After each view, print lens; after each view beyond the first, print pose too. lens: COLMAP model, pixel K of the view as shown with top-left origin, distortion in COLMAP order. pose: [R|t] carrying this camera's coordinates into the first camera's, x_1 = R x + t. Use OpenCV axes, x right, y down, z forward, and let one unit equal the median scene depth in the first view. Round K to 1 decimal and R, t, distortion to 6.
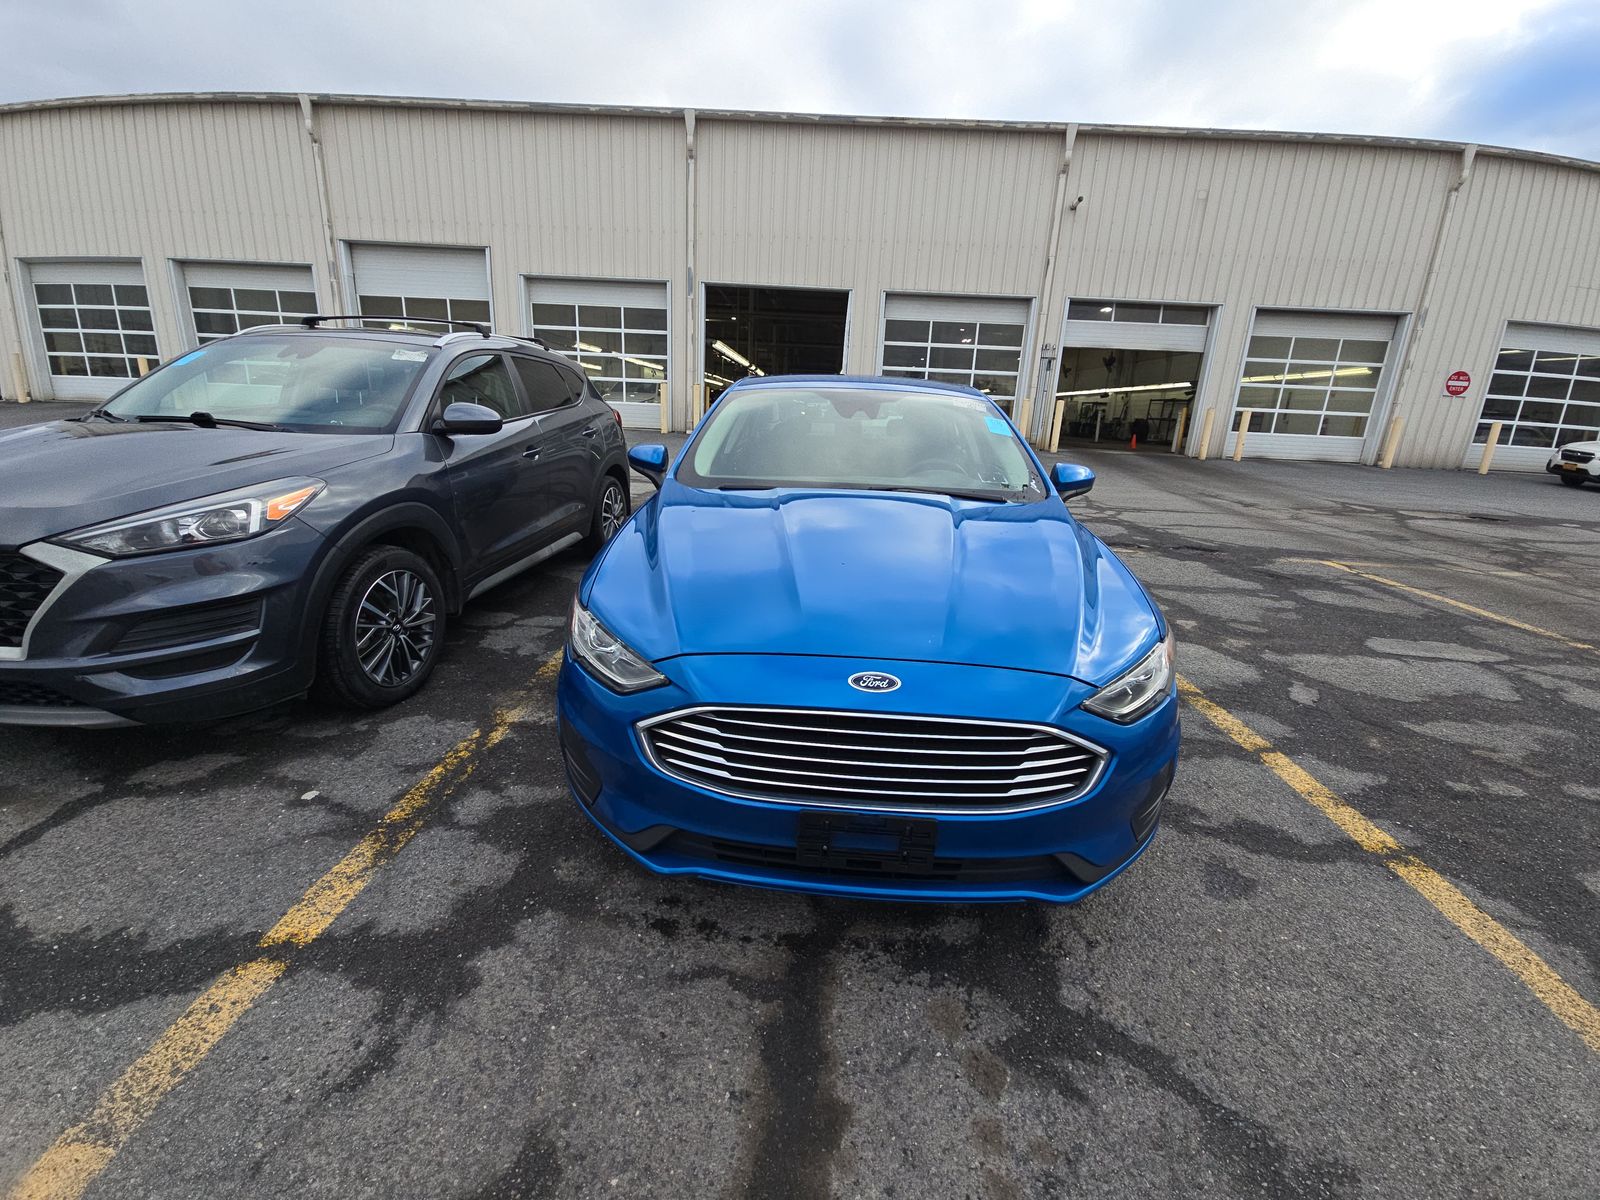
lens RADIAL K [[646.9, 0, 790.9], [0, 646.9, 590.1], [0, 0, 1]] dist [0.008277, -0.008626]
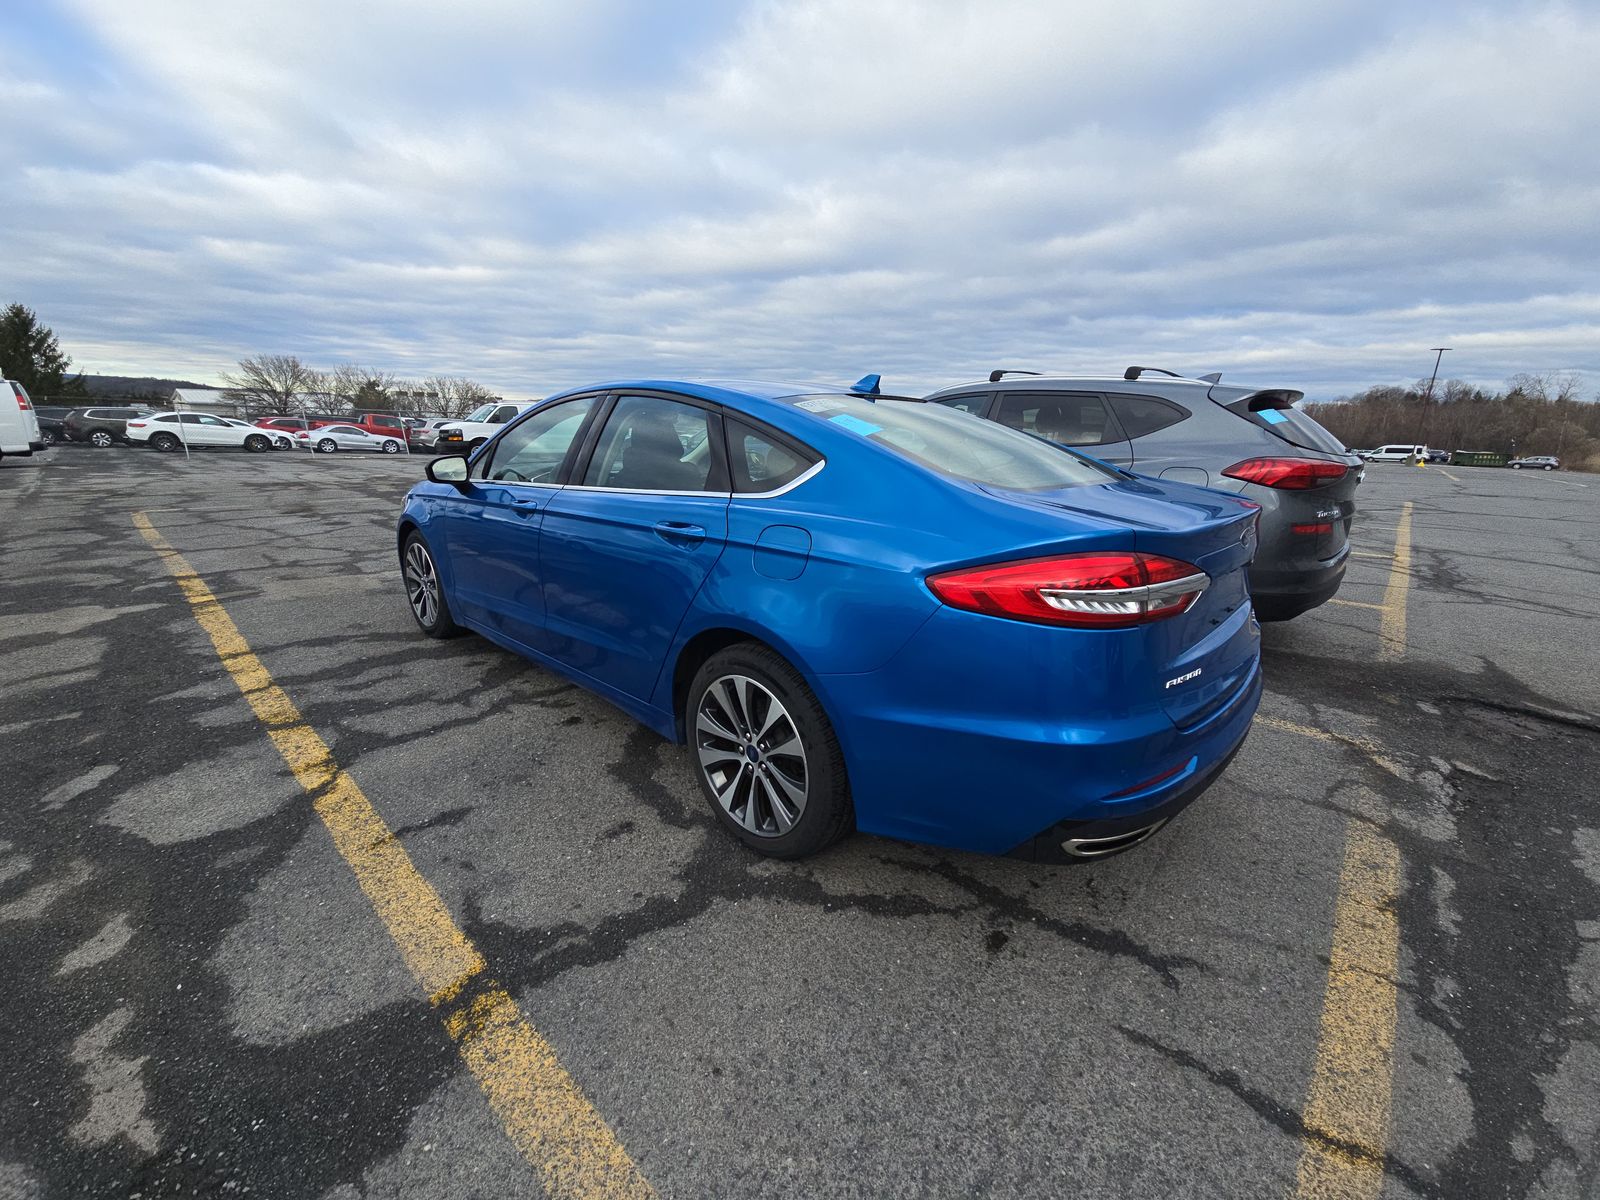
lens RADIAL K [[646.9, 0, 801.8], [0, 646.9, 594.5], [0, 0, 1]] dist [0.008277, -0.008626]
pose [[-0.633668, 0.139212, -0.760976, 0.364577], [-0.265410, 0.884850, 0.382881, -0.222192], [0.726651, 0.444590, -0.523753, 0.834139]]
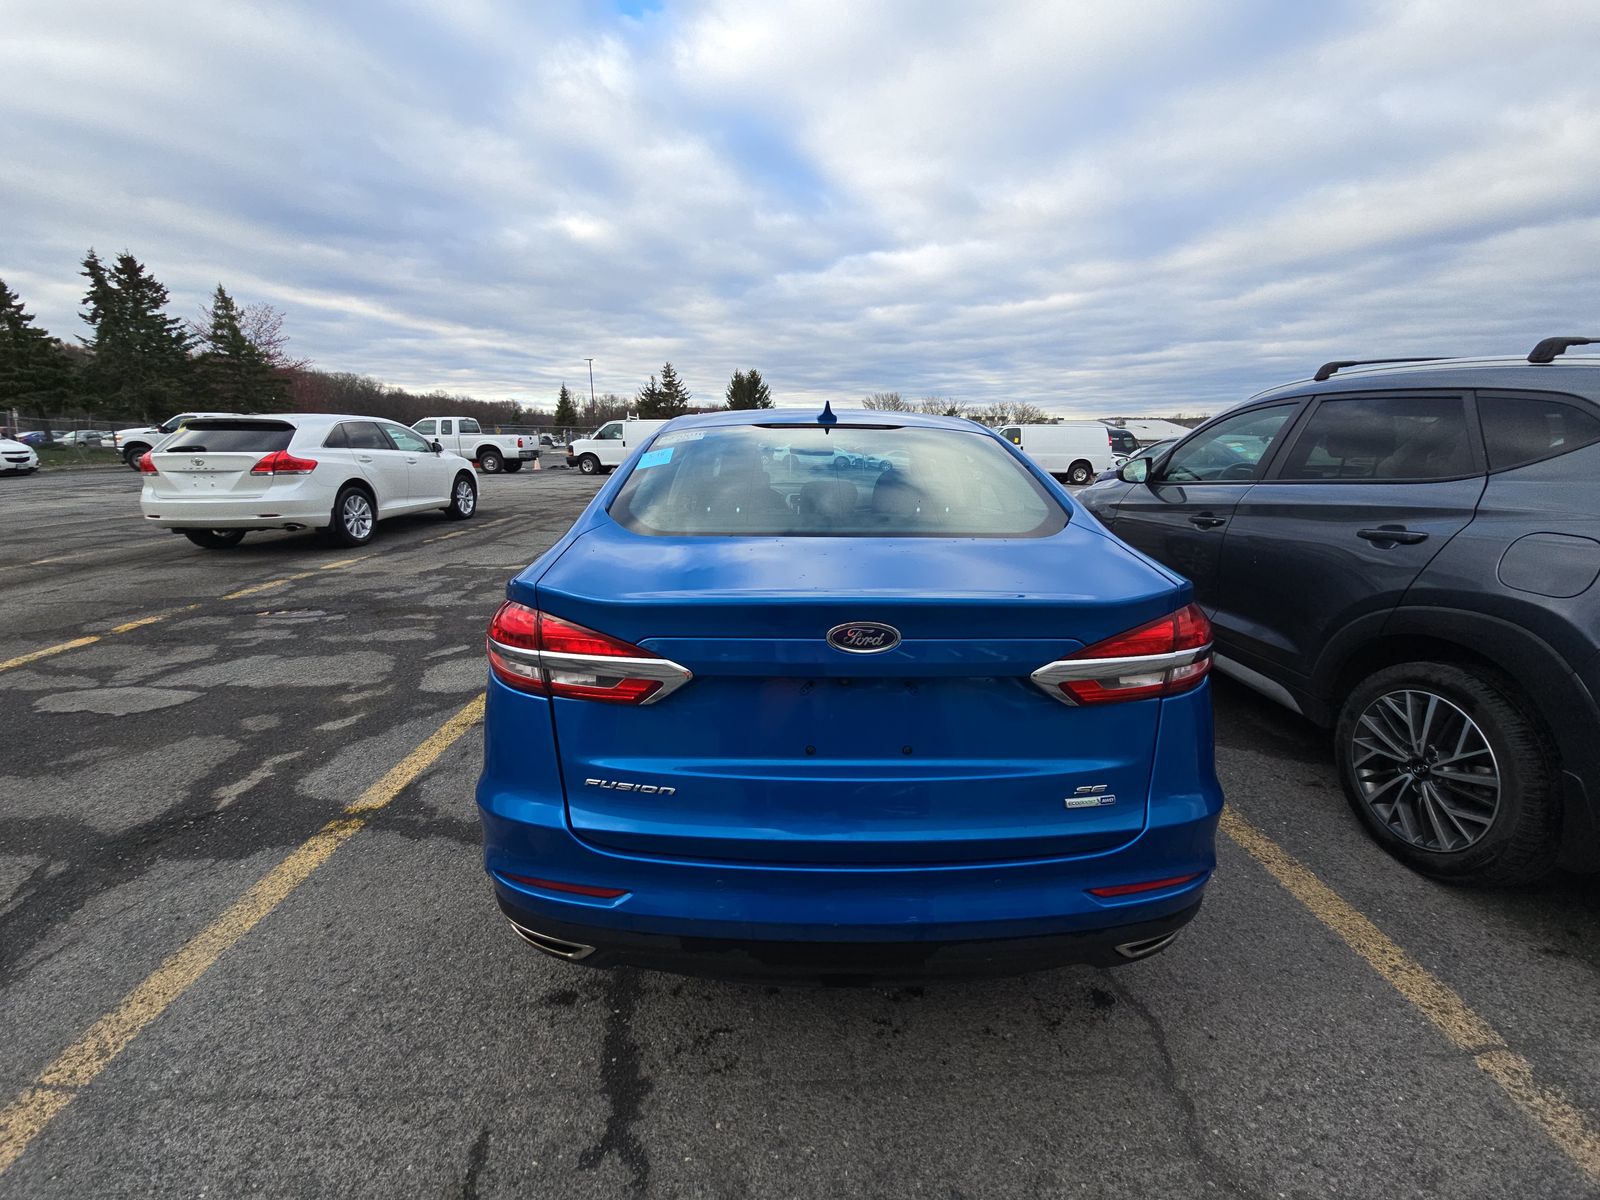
lens RADIAL K [[646.9, 0, 806.3], [0, 646.9, 599.5], [0, 0, 1]] dist [0.008277, -0.008626]
pose [[-0.996107, -0.025837, -0.084281, 0.095431], [-0.064876, 0.862169, 0.502449, -0.276086], [0.059683, 0.505961, -0.860489, 0.946241]]
